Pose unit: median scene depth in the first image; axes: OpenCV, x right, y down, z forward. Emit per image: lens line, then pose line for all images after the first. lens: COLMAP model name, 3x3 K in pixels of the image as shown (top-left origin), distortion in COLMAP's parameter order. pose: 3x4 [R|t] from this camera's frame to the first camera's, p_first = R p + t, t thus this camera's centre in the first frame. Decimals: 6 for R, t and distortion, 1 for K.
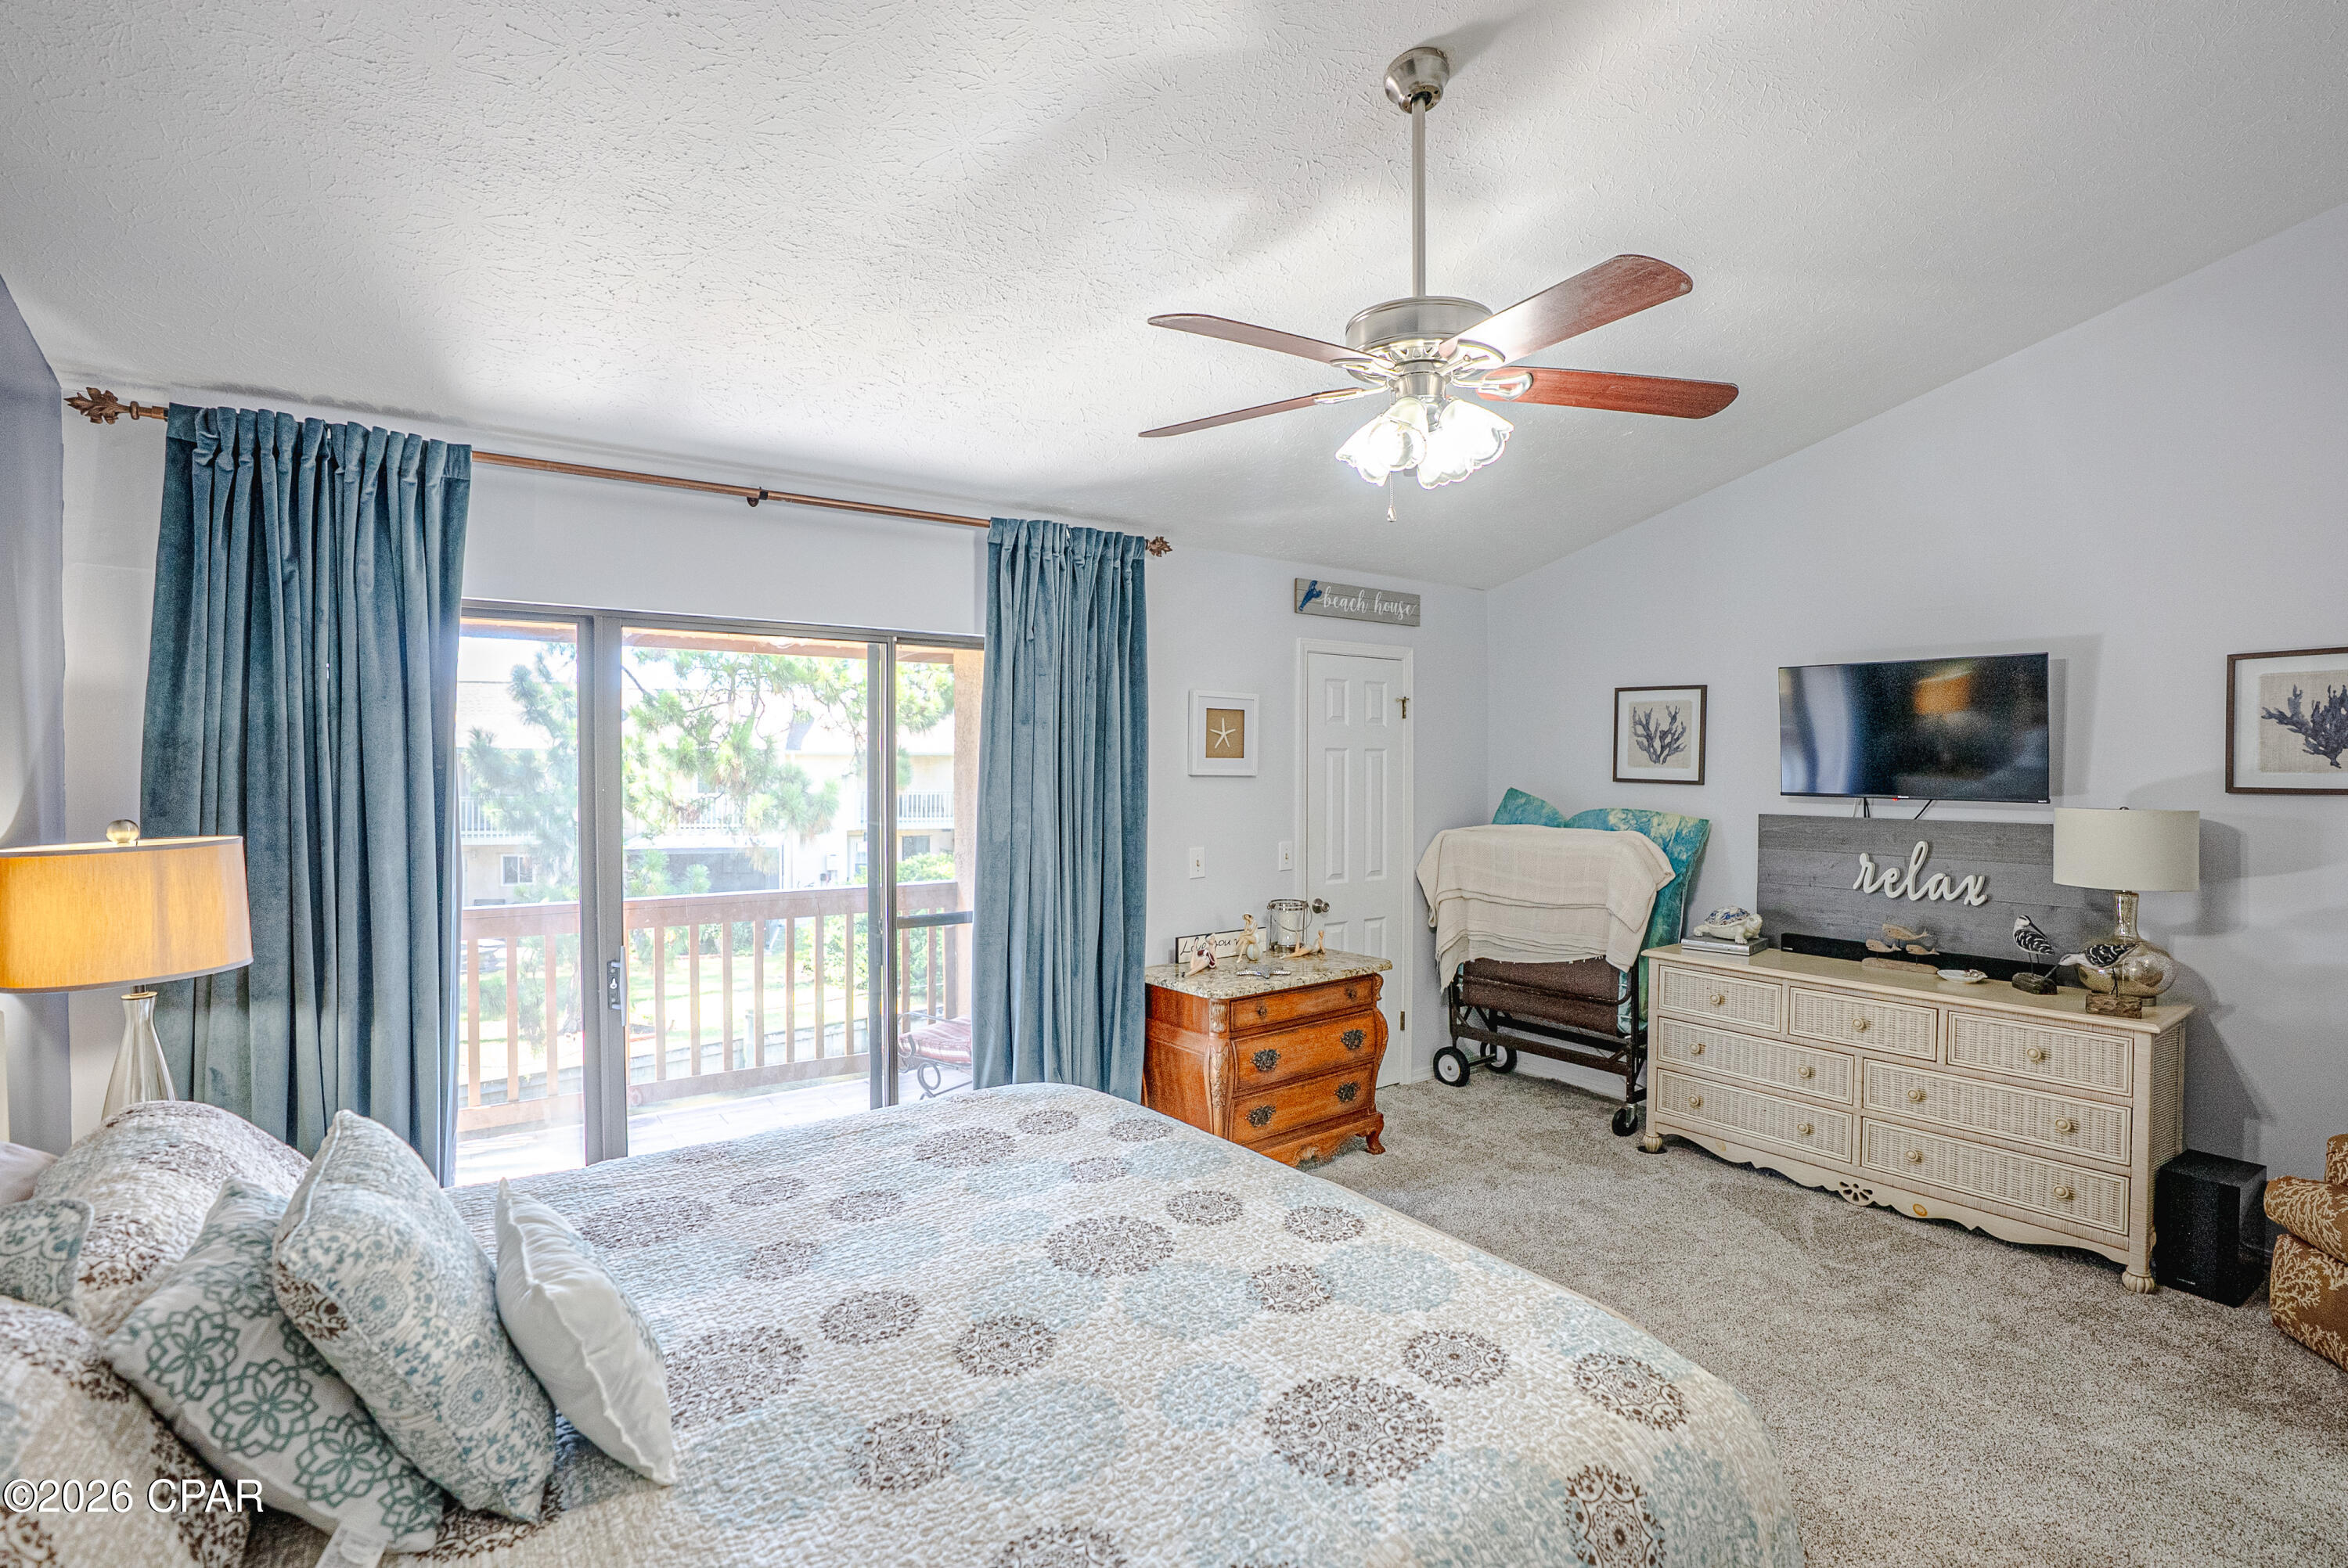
lens RADIAL K [[1098.9, 0, 1172.8], [0, 1098.9, 784.4], [0, 0, 1]] dist [-0.061050, 0.025593]
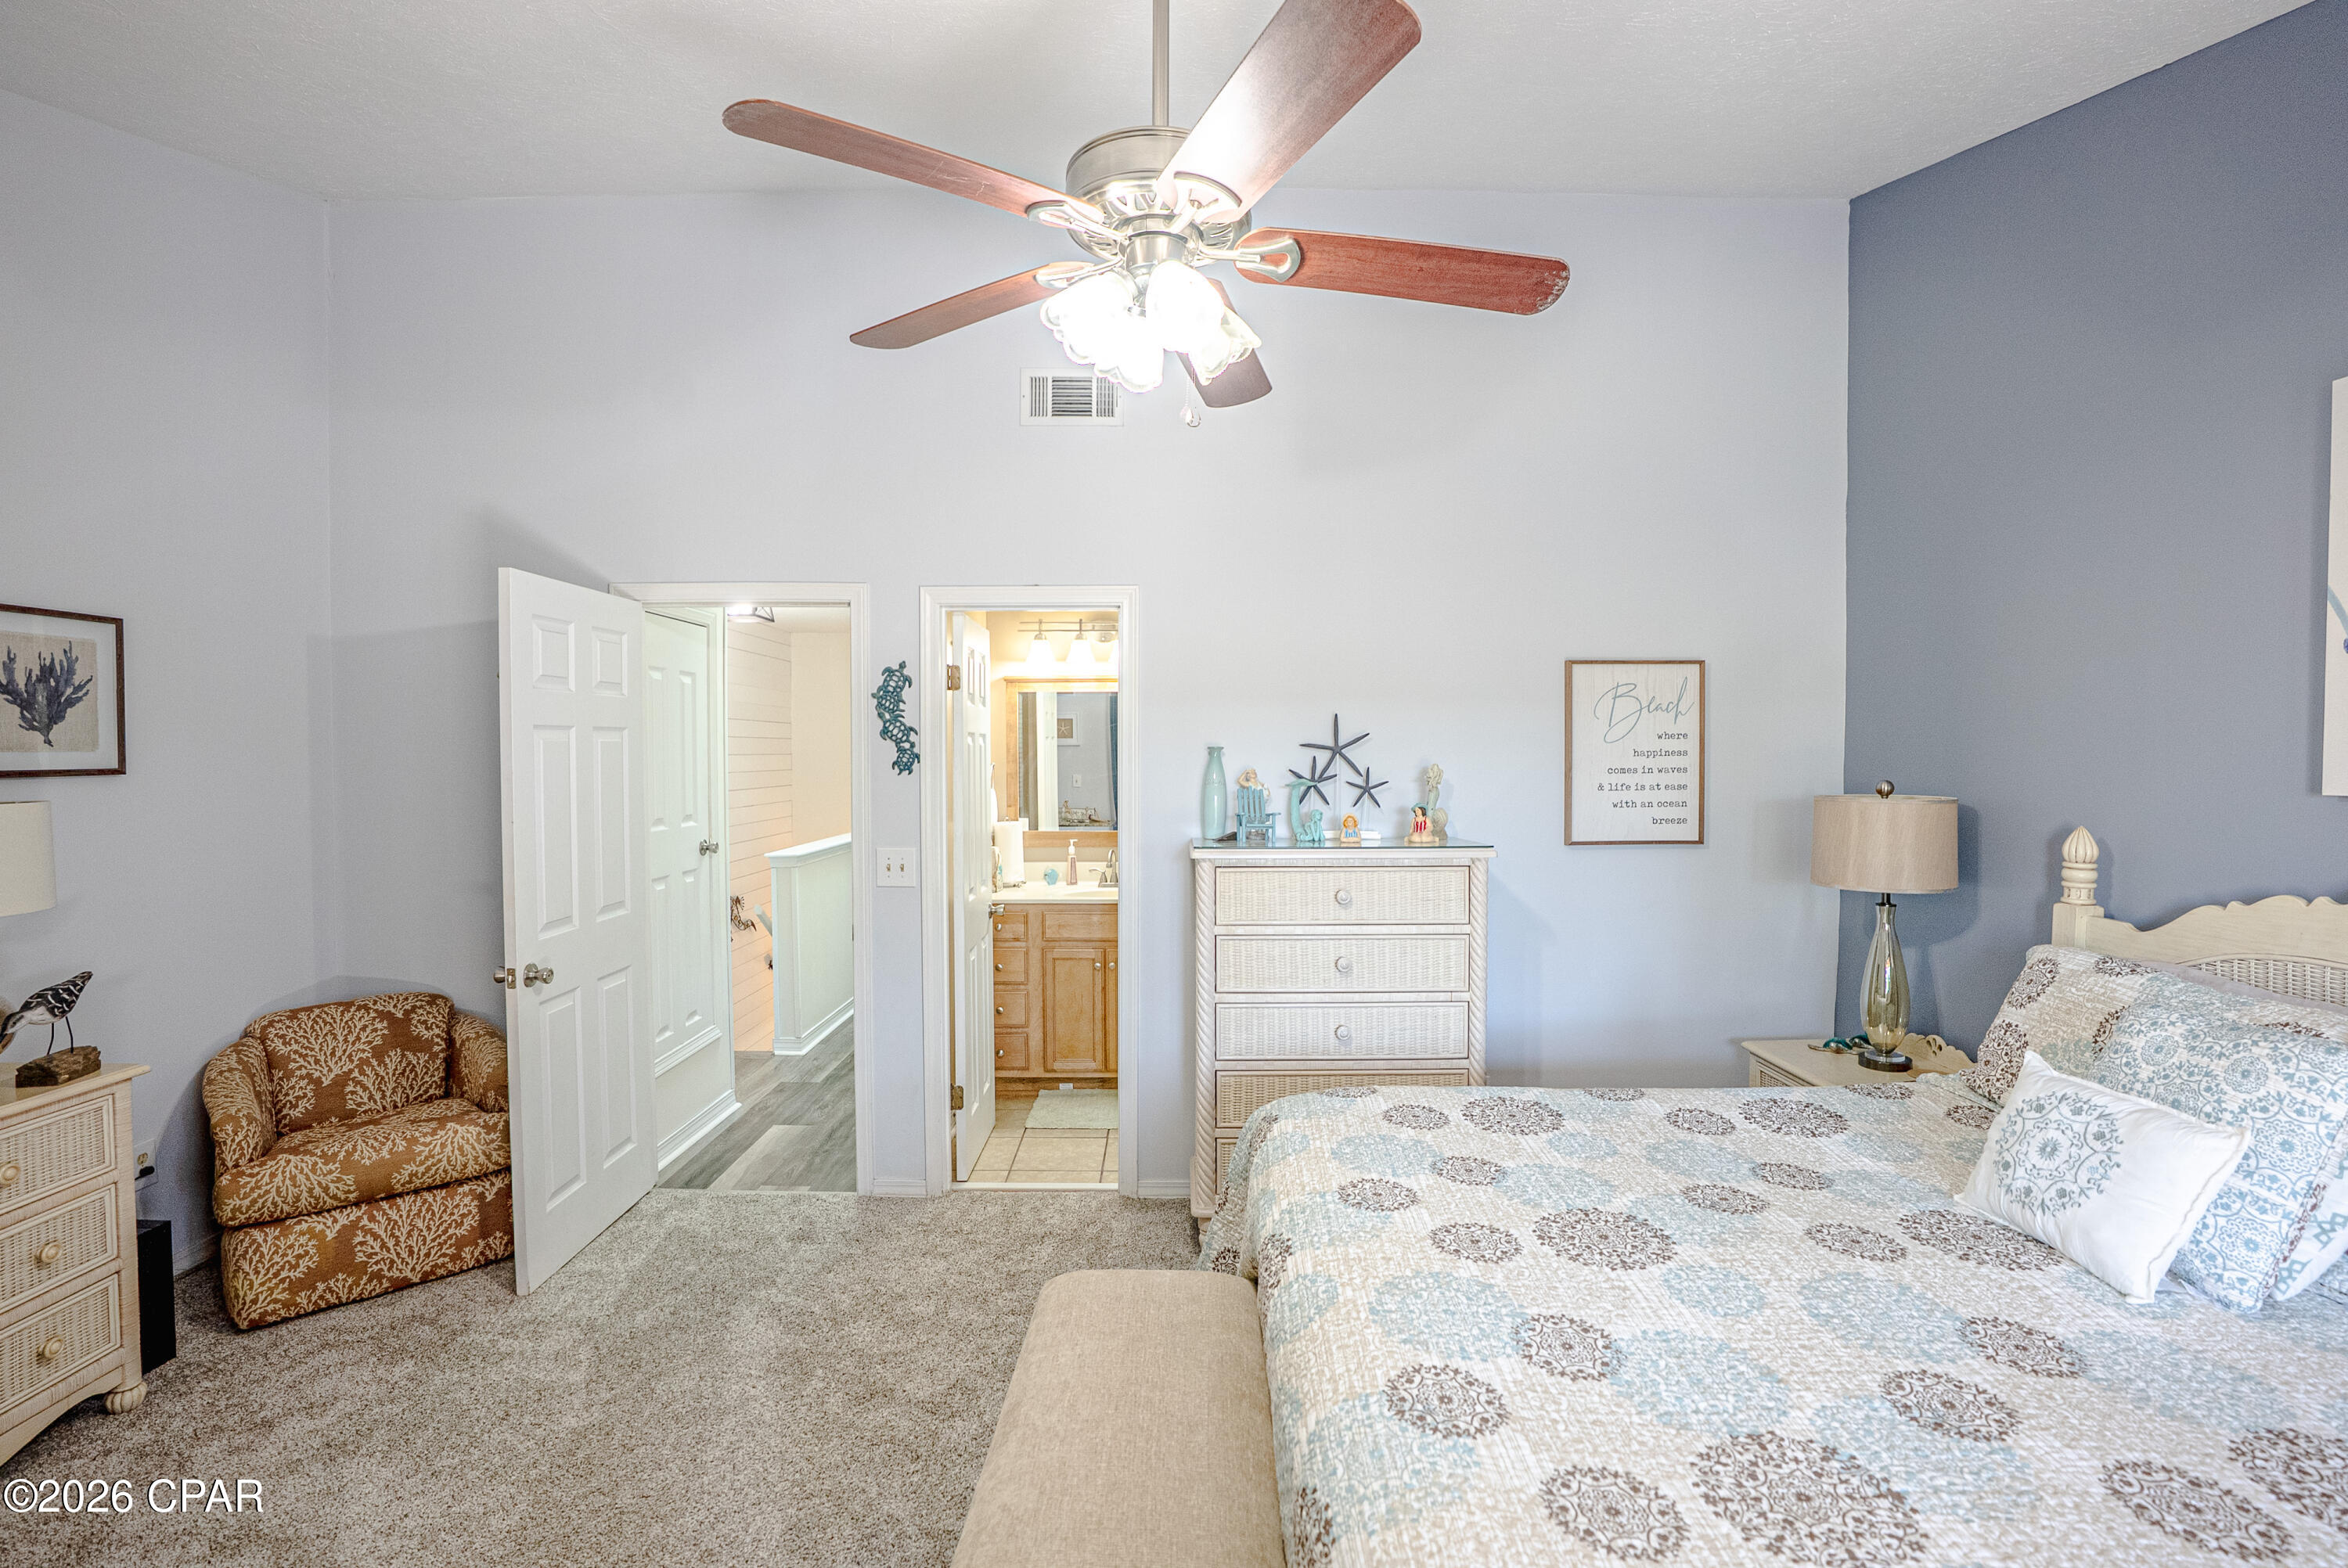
lens RADIAL K [[1098.9, 0, 1172.8], [0, 1098.9, 784.4], [0, 0, 1]] dist [-0.061050, 0.025593]
pose [[-0.813664, -0.018894, 0.581029, -0.193730], [0.007868, 0.999022, 0.043504, -0.016664], [-0.581283, 0.039969, -0.812719, 1.302354]]
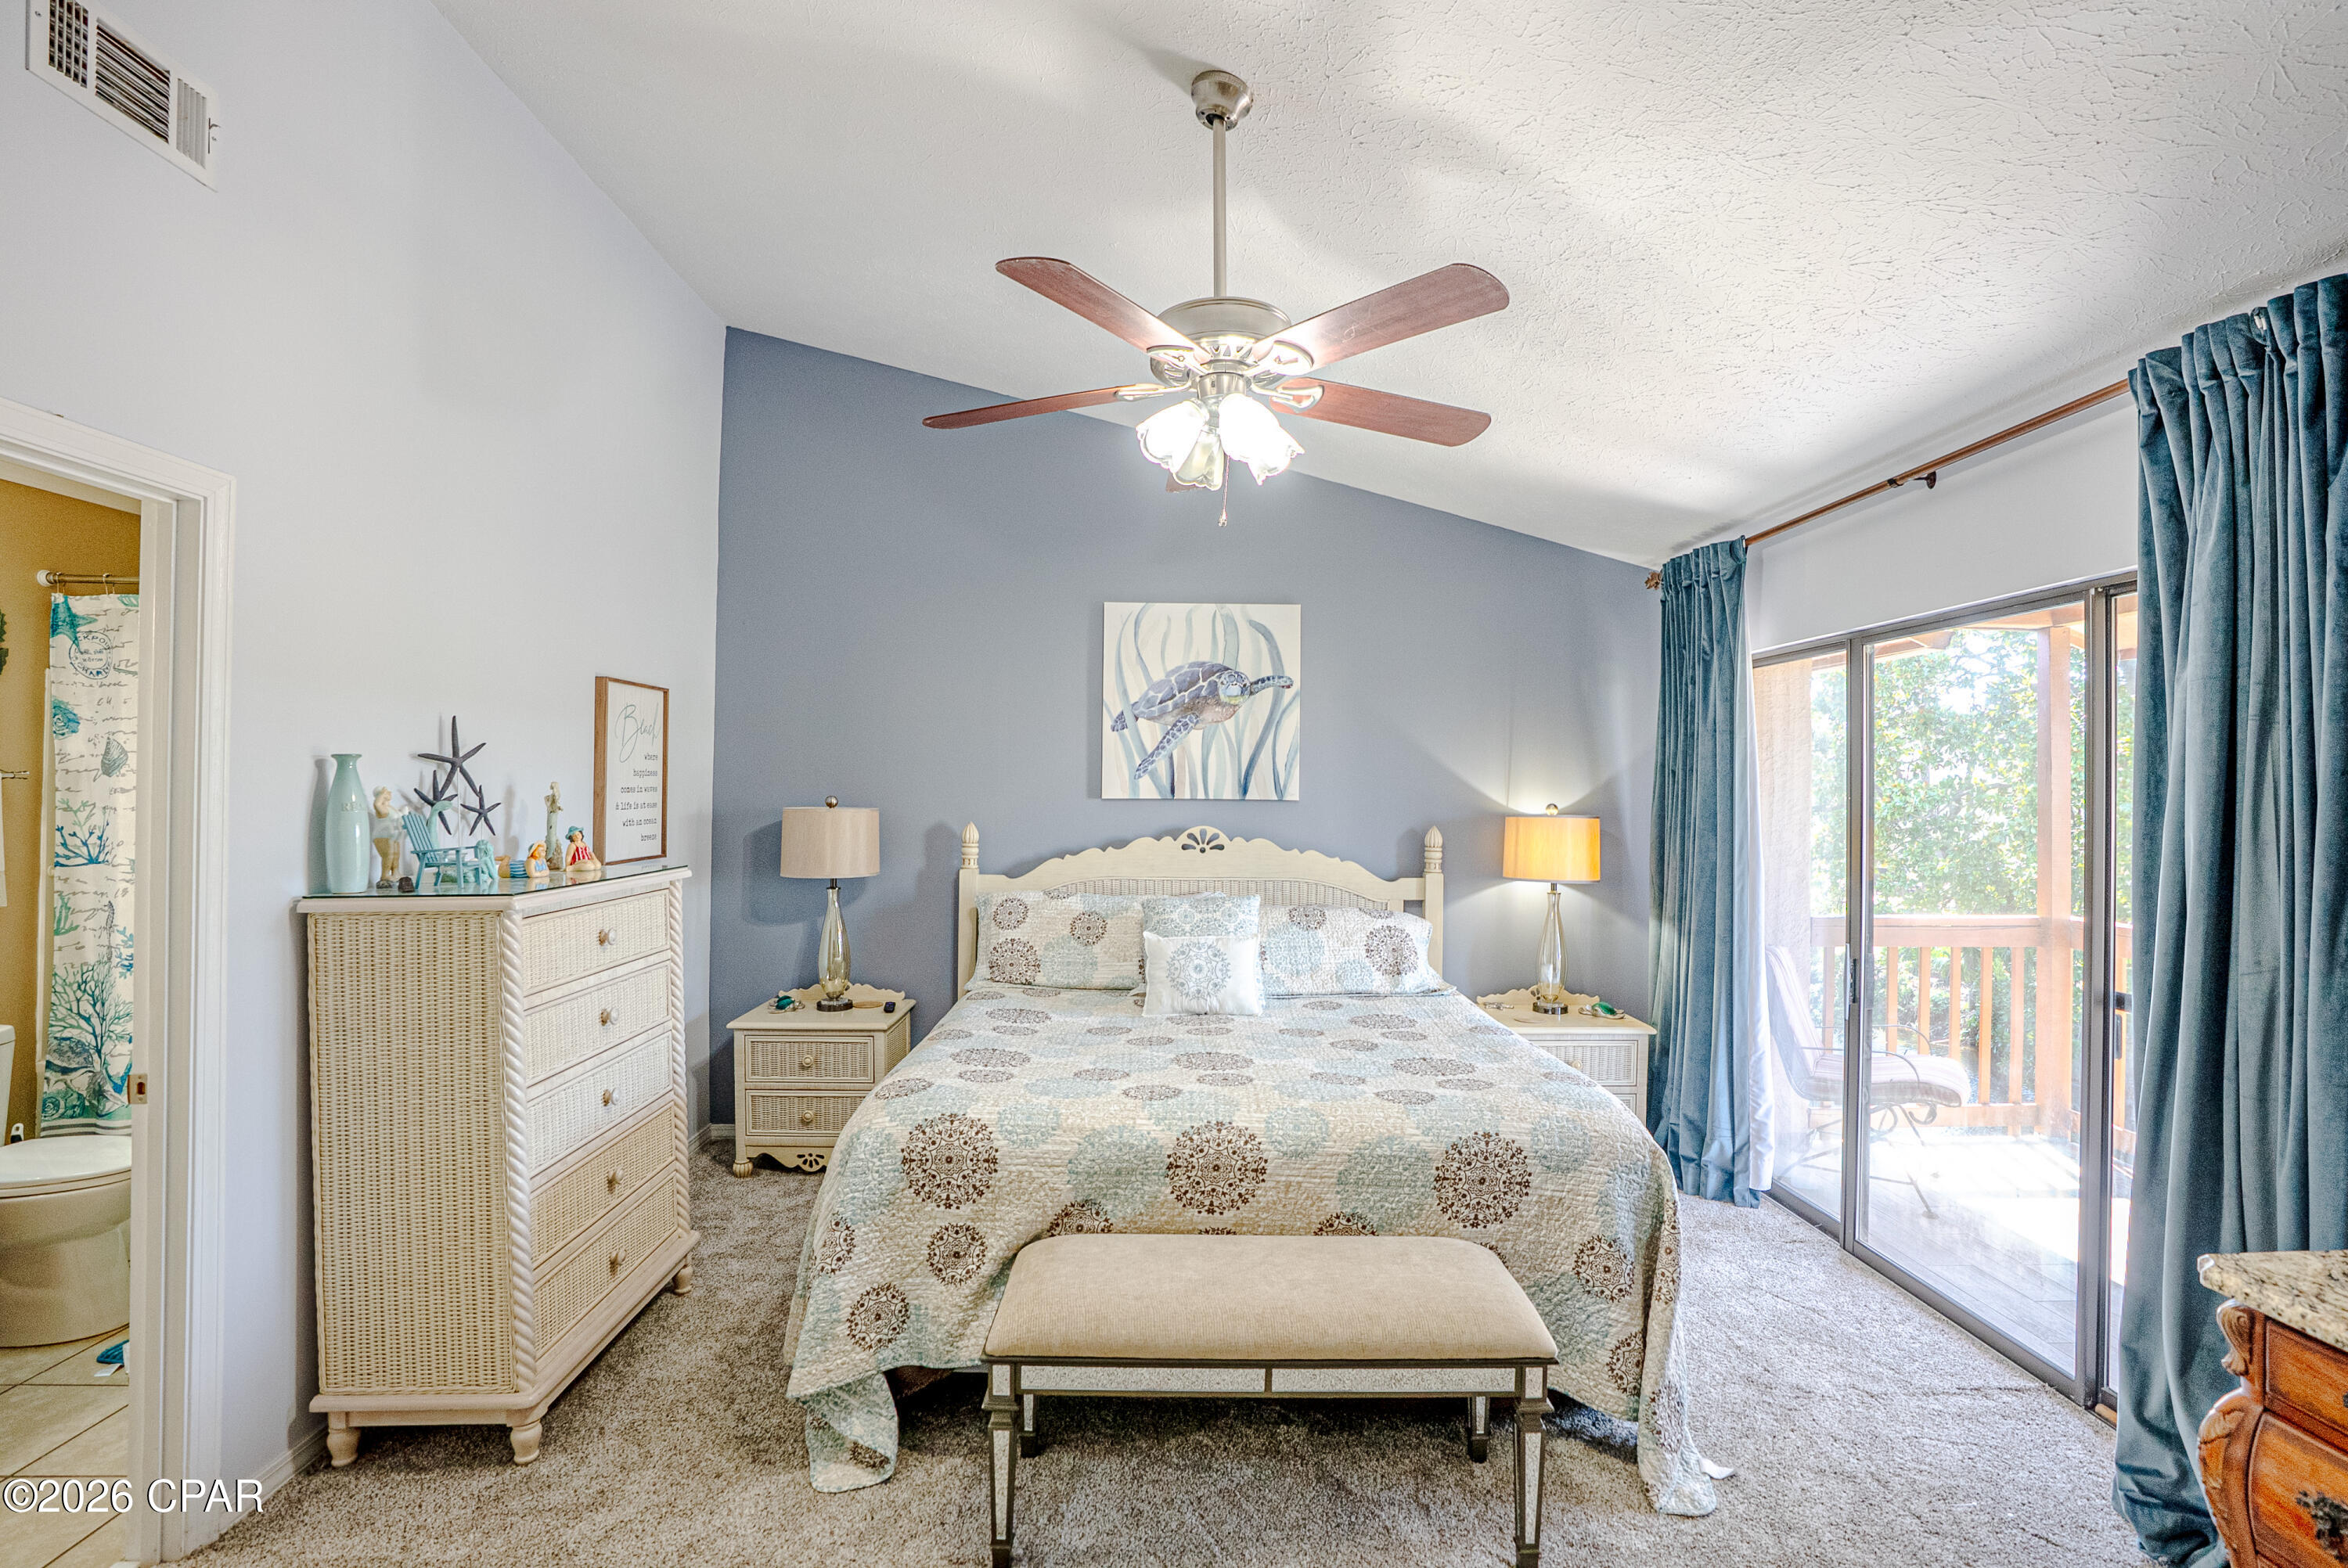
lens RADIAL K [[1098.9, 0, 1172.8], [0, 1098.9, 784.4], [0, 0, 1]] dist [-0.061050, 0.025593]
pose [[-0.571643, -0.010132, -0.820440, 0.862341], [-0.021258, 0.999771, 0.002465, 0.004783], [0.820227, 0.018850, -0.571727, 1.227451]]
